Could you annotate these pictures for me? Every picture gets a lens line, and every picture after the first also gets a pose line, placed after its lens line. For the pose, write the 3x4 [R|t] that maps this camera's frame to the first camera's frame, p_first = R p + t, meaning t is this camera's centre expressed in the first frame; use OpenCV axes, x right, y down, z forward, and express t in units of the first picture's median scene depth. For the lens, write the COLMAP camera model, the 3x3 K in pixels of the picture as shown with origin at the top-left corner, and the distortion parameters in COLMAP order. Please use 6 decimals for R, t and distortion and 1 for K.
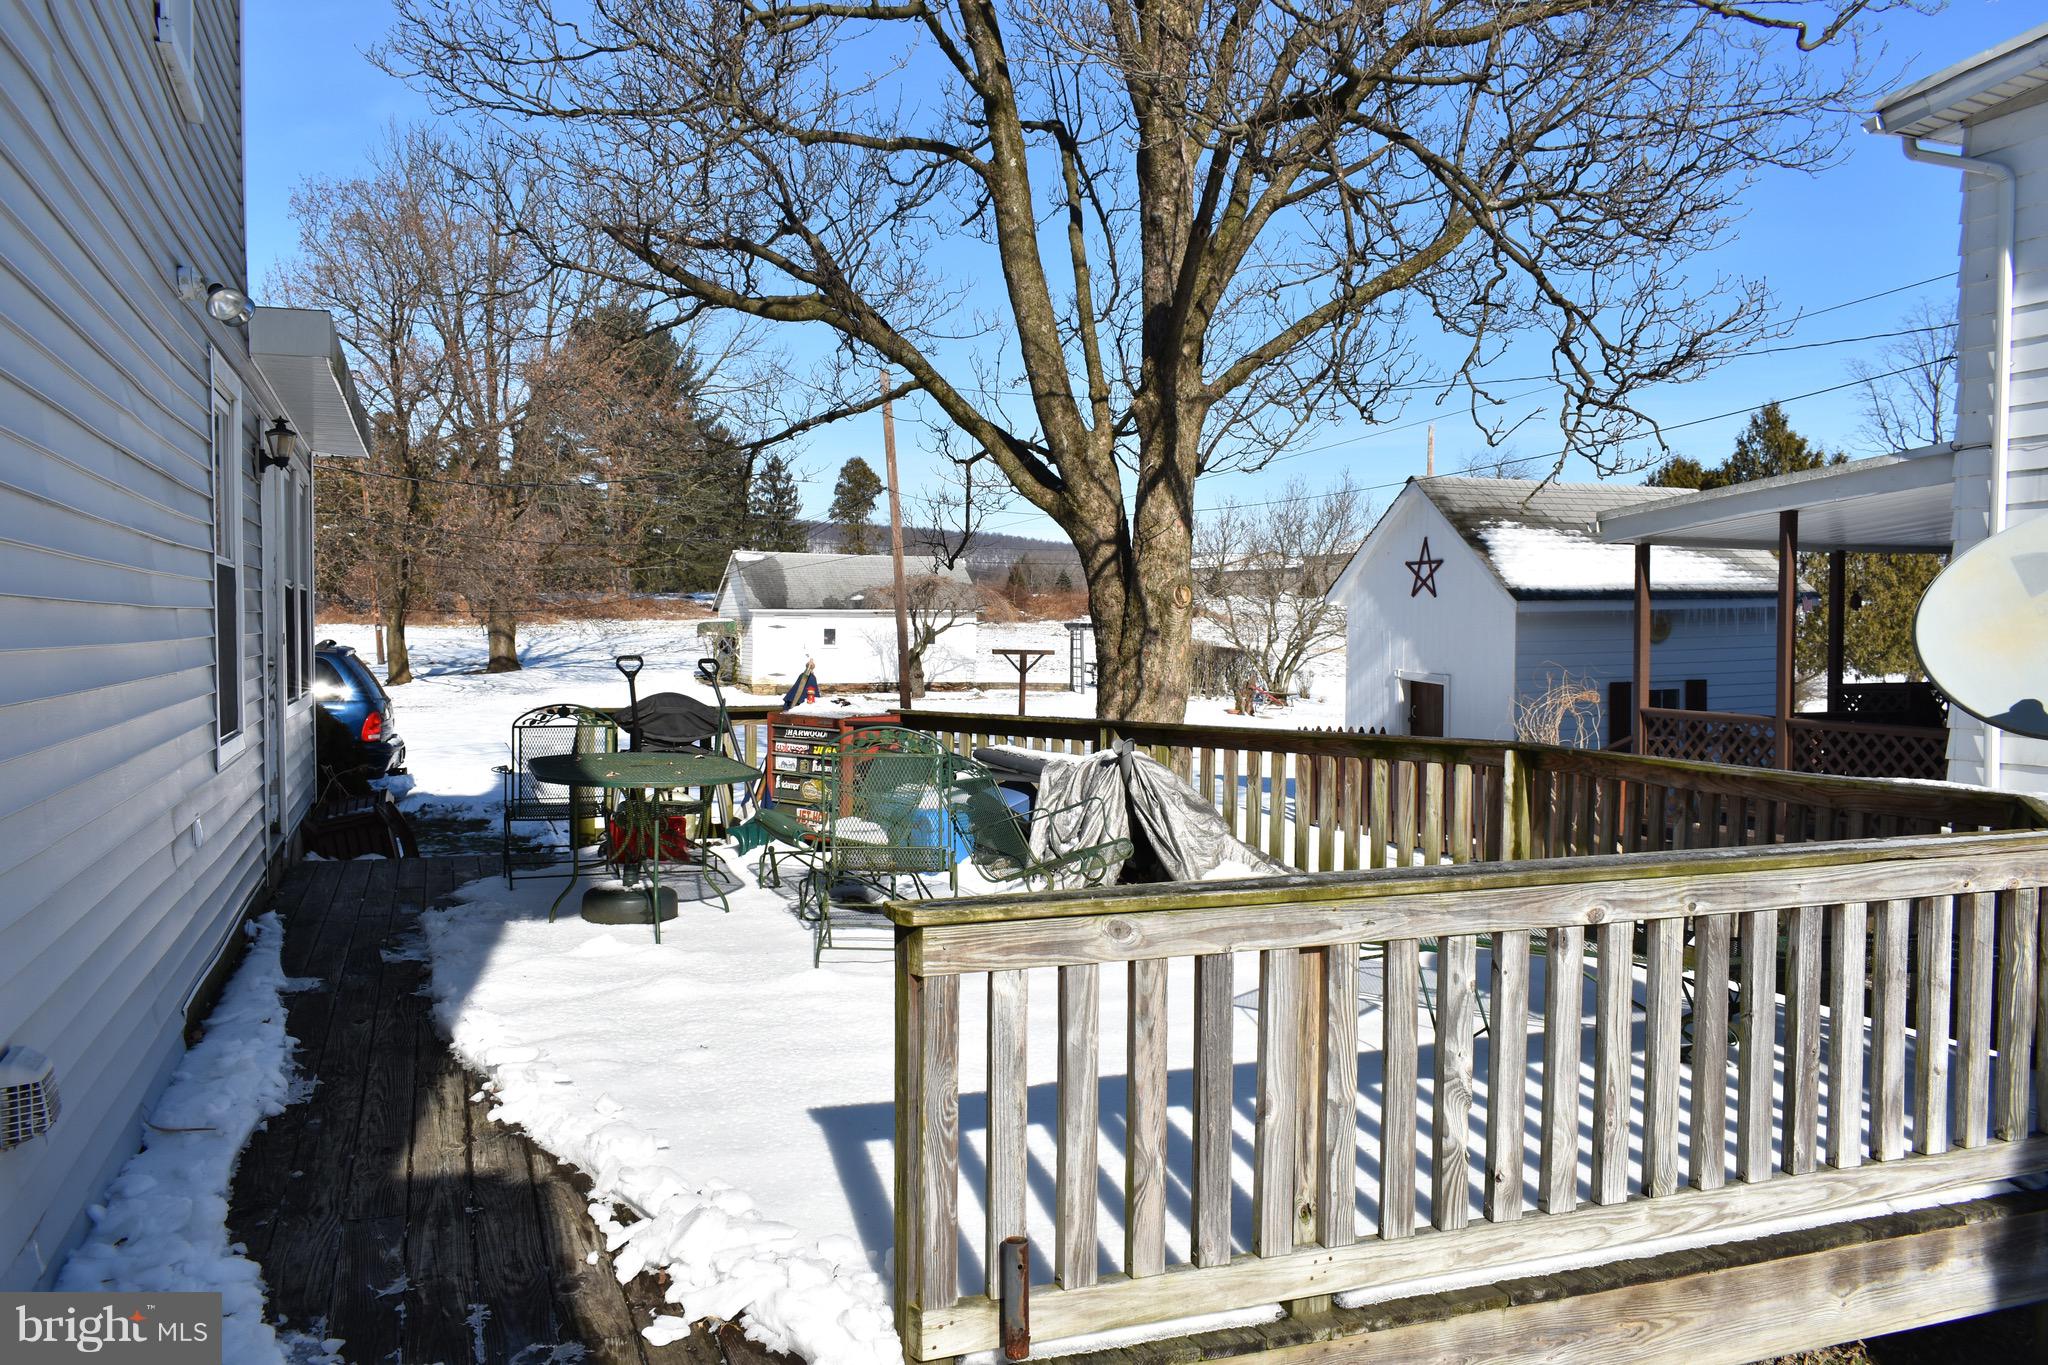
lens RADIAL K [[1595.6, 0, 1024.0], [0, 1595.6, 682.5], [0, 0, 1]] dist [-0.008520, -0.002767]
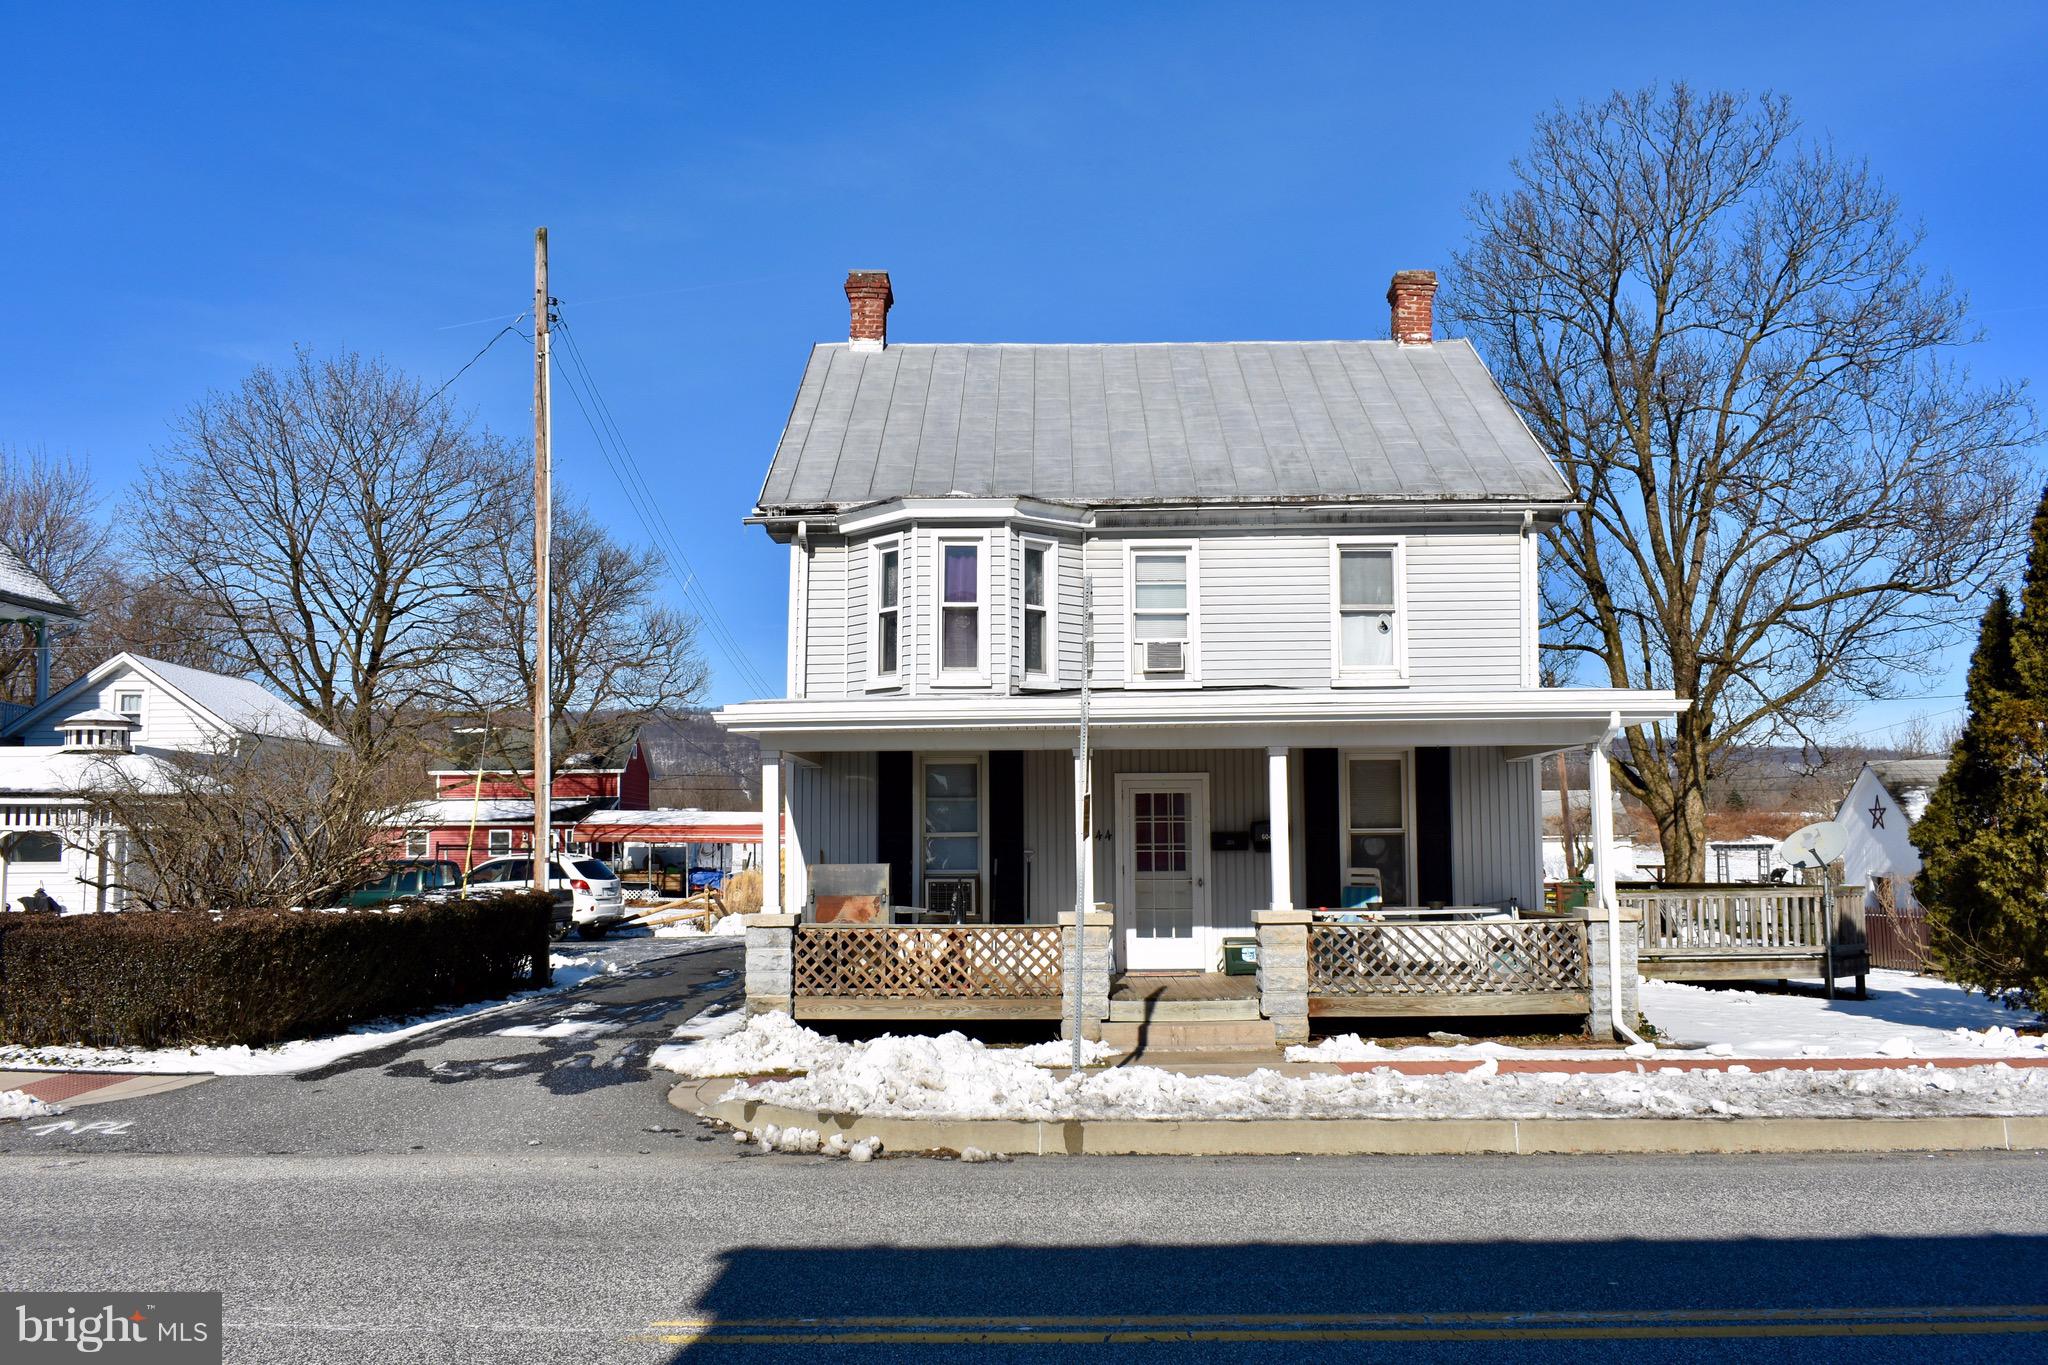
lens RADIAL K [[1759.5, 0, 1024.0], [0, 1759.5, 682.5], [0, 0, 1]] dist [-0.029793, 0.012612]
pose [[0.930797, -0.048044, -0.362365, 0.111861], [-0.000087, 0.991296, -0.131653, 0.059225], [0.365536, 0.122574, 0.922691, -1.678895]]
